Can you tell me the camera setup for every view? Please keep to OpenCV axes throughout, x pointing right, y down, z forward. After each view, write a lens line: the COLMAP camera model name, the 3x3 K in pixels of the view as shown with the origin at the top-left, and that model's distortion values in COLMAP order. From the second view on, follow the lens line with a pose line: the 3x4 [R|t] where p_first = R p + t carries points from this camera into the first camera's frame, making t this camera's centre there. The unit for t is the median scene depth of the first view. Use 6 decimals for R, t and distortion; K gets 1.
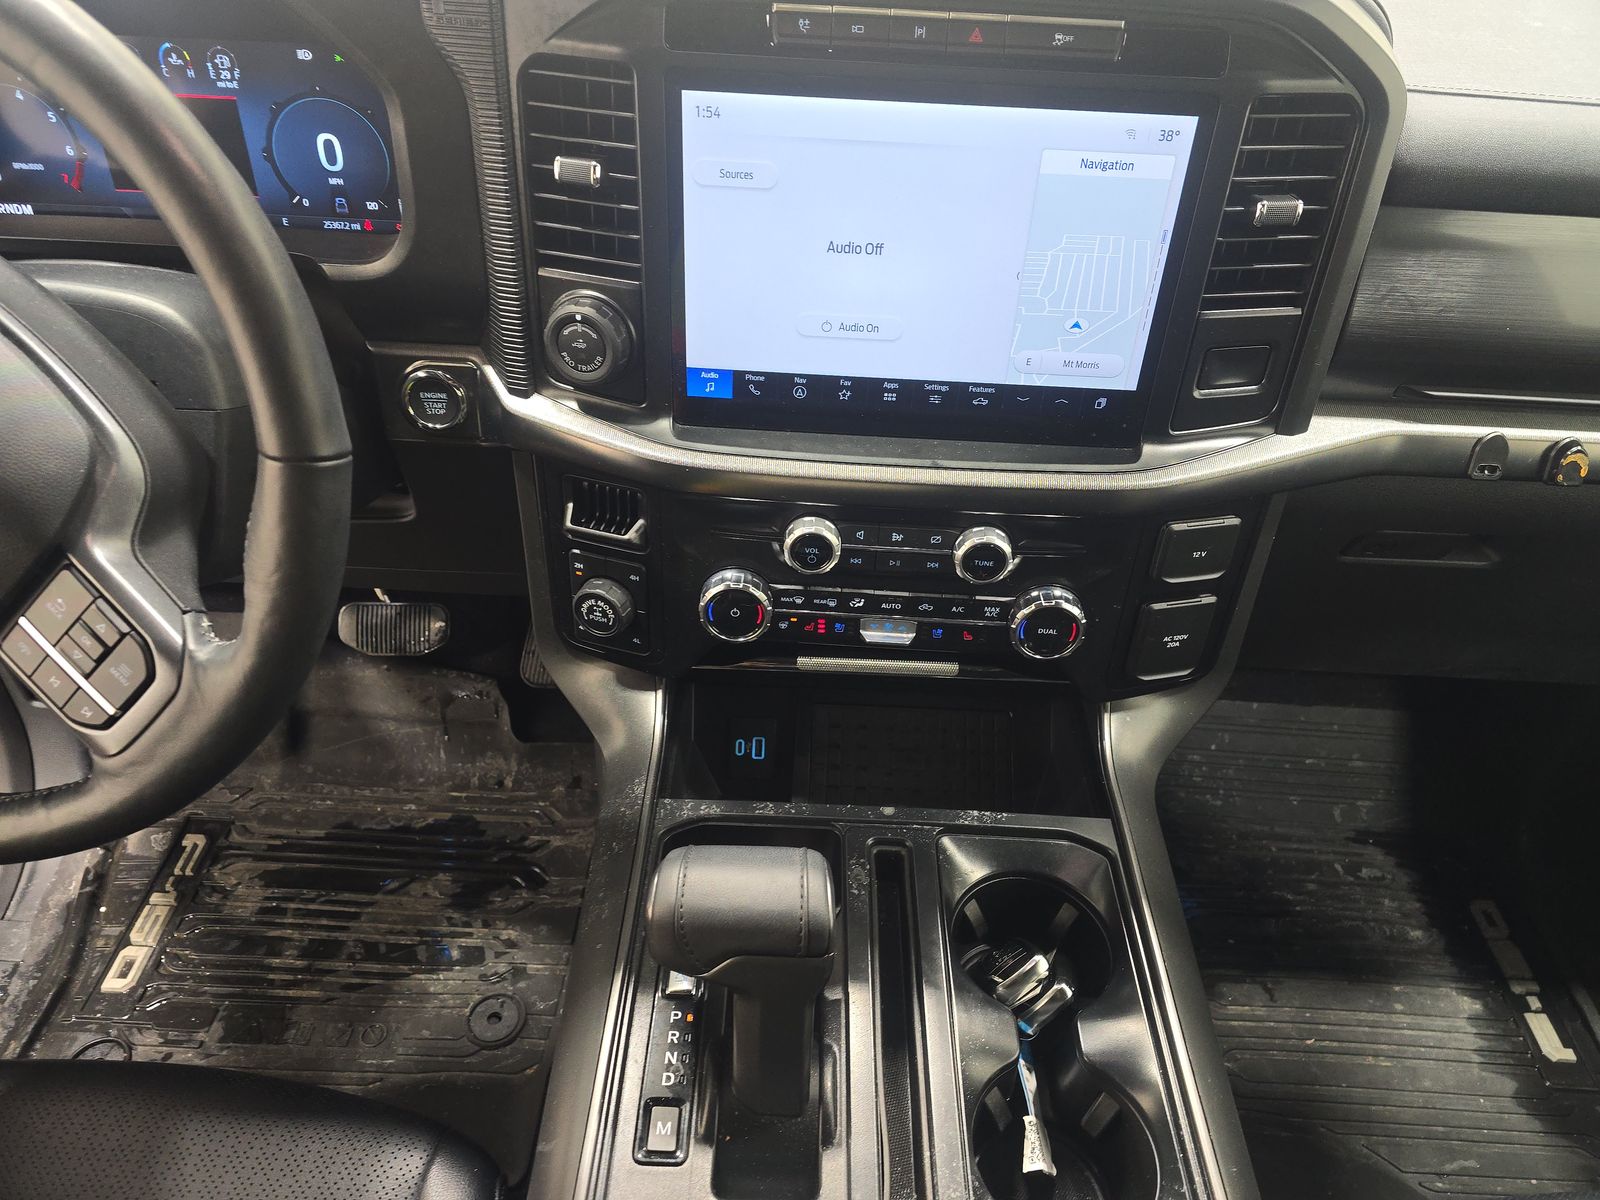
lens RADIAL K [[1058.2, 0, 803.5], [0, 1058.2, 607.5], [0, 0, 1]] dist [0.075732, -0.070141]
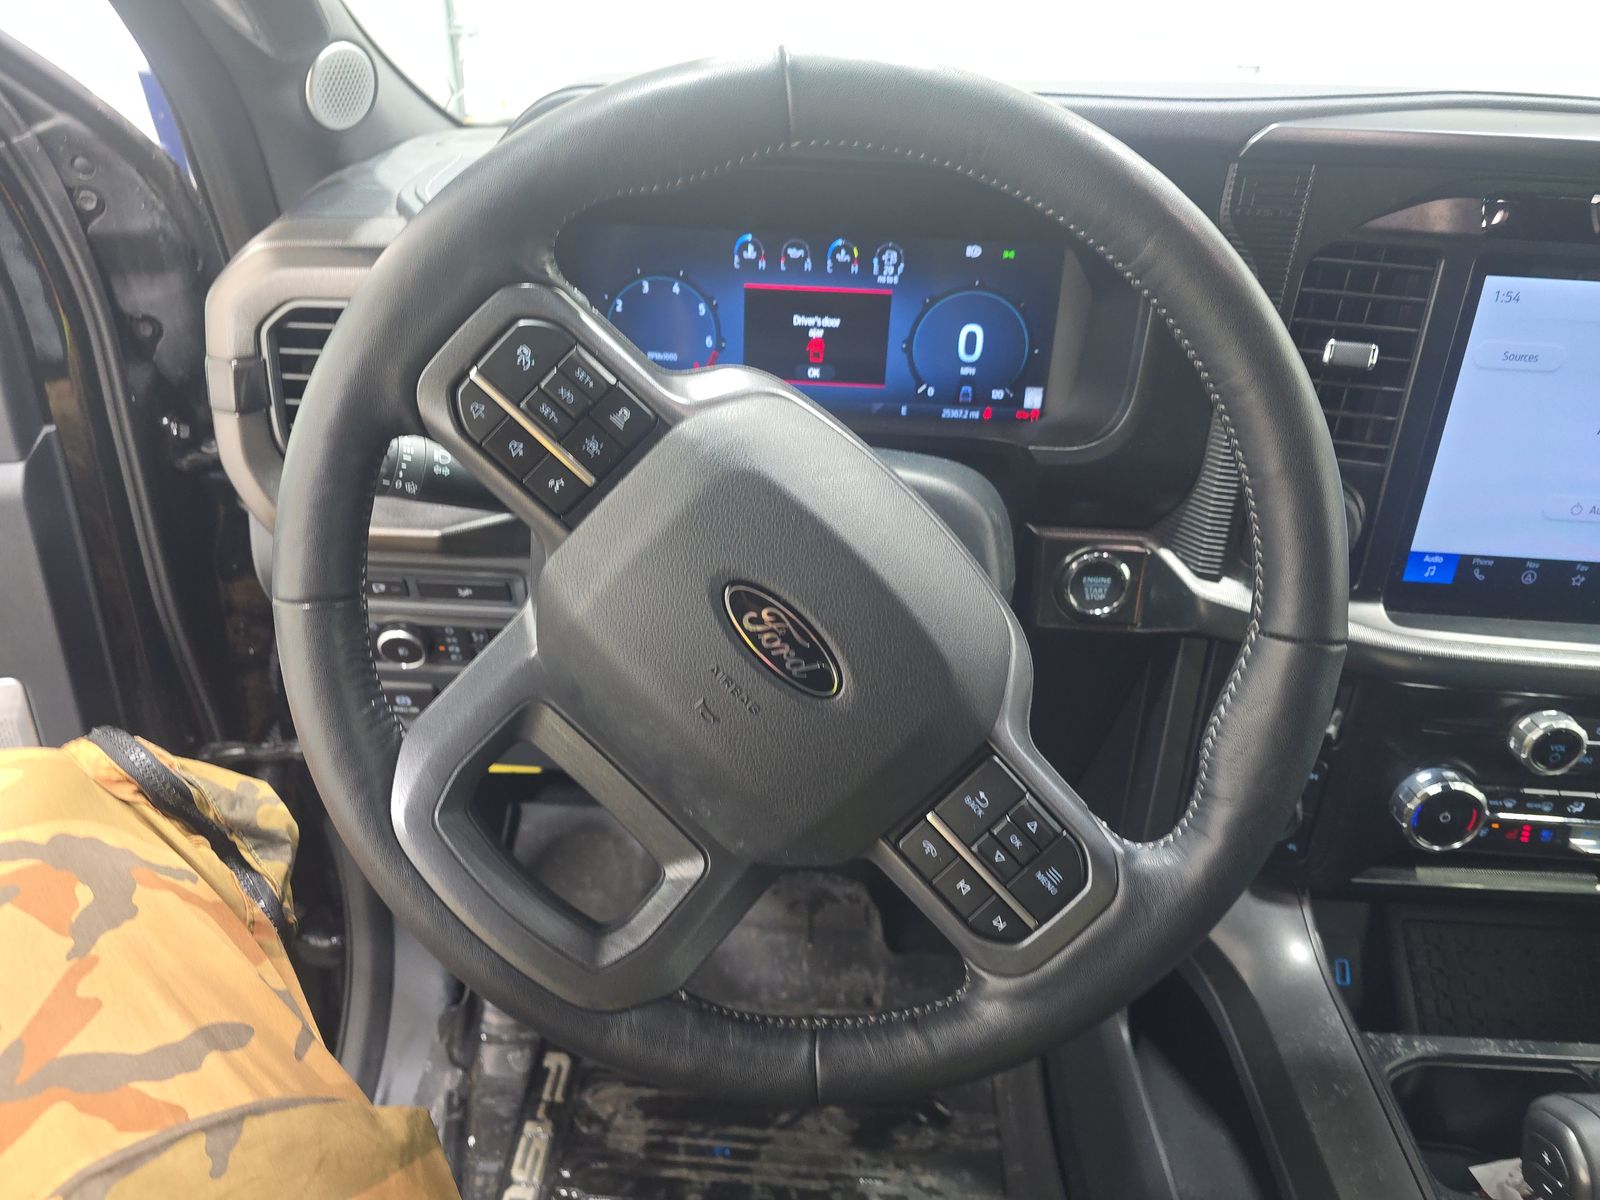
lens RADIAL K [[1068.0, 0, 829.4], [0, 1068.0, 618.4], [0, 0, 1]] dist [0.062870, -0.084481]
pose [[0.999884, 0.009832, -0.011591, -0.354043], [-0.011685, 0.984929, -0.172566, 0.001914], [0.009719, 0.172681, 0.984930, 0.038767]]
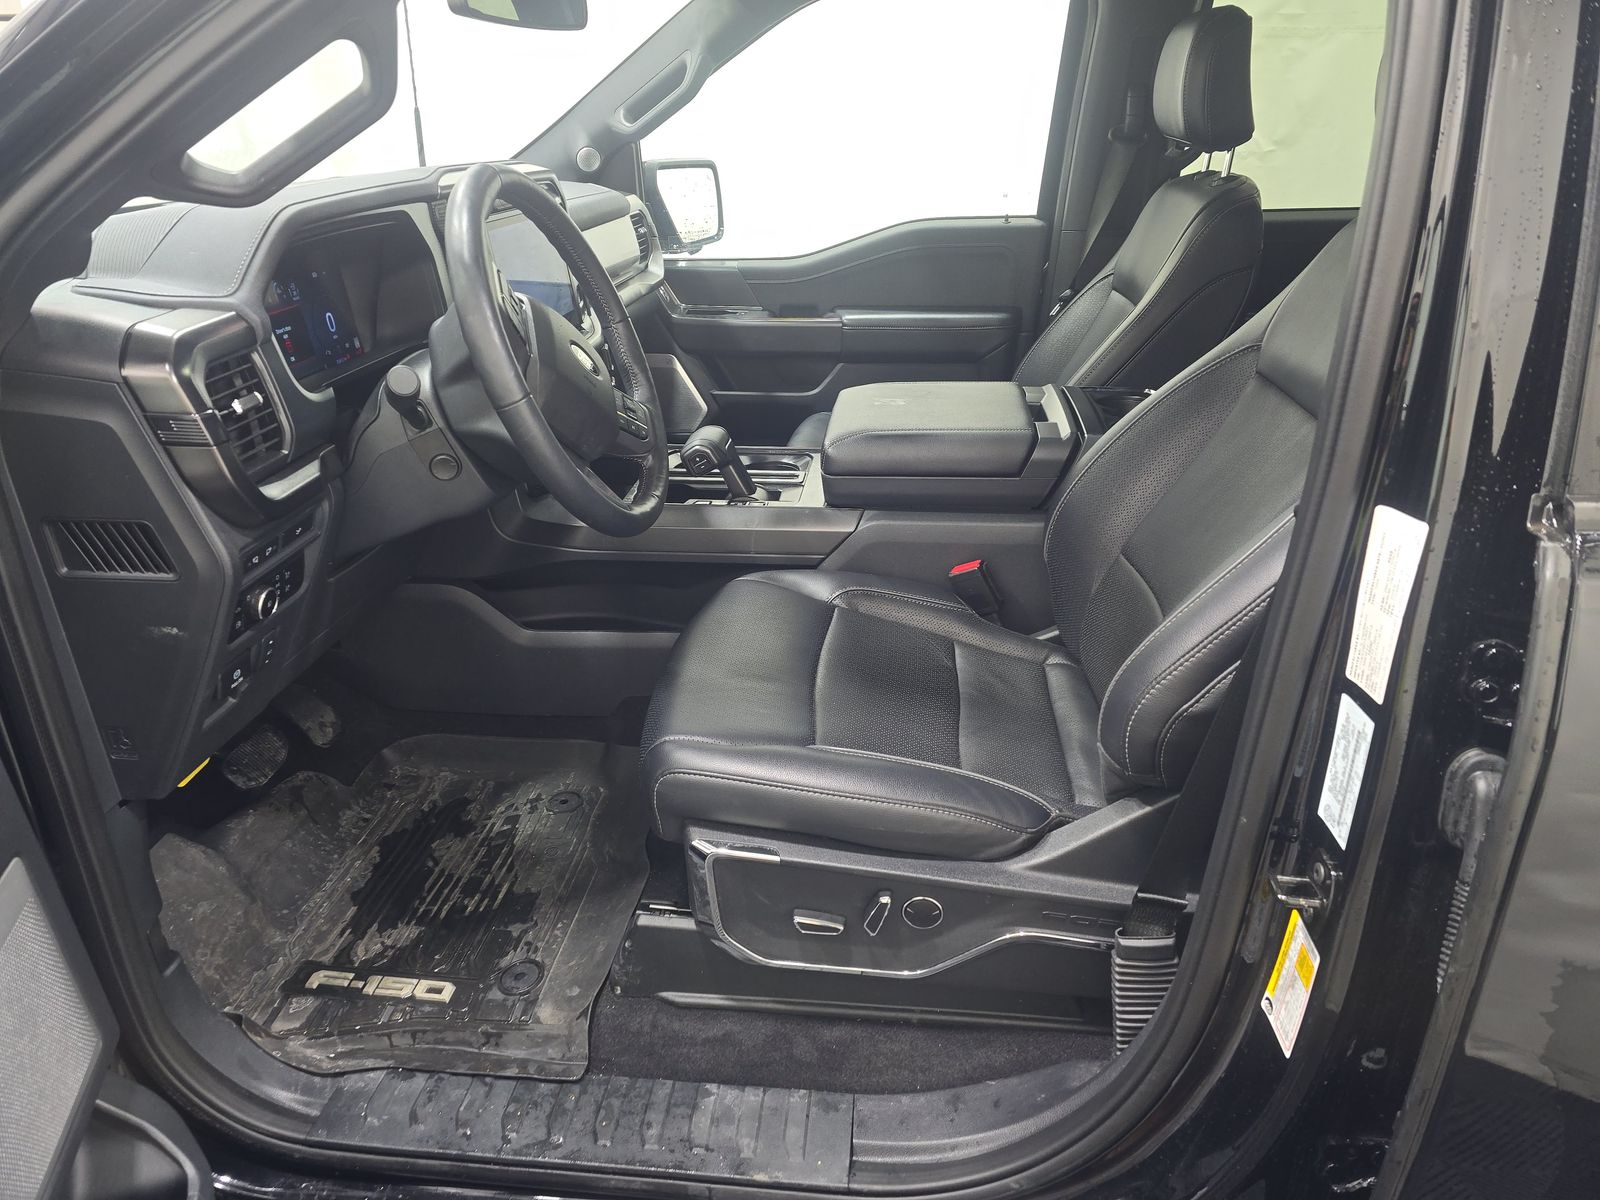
lens RADIAL K [[1058.2, 0, 803.5], [0, 1058.2, 607.5], [0, 0, 1]] dist [0.075732, -0.070141]
pose [[0.075747, -0.457075, 0.886197, -1.442459], [0.652909, 0.694463, 0.302377, -0.066596], [-0.753640, 0.555701, 0.351032, -0.002225]]
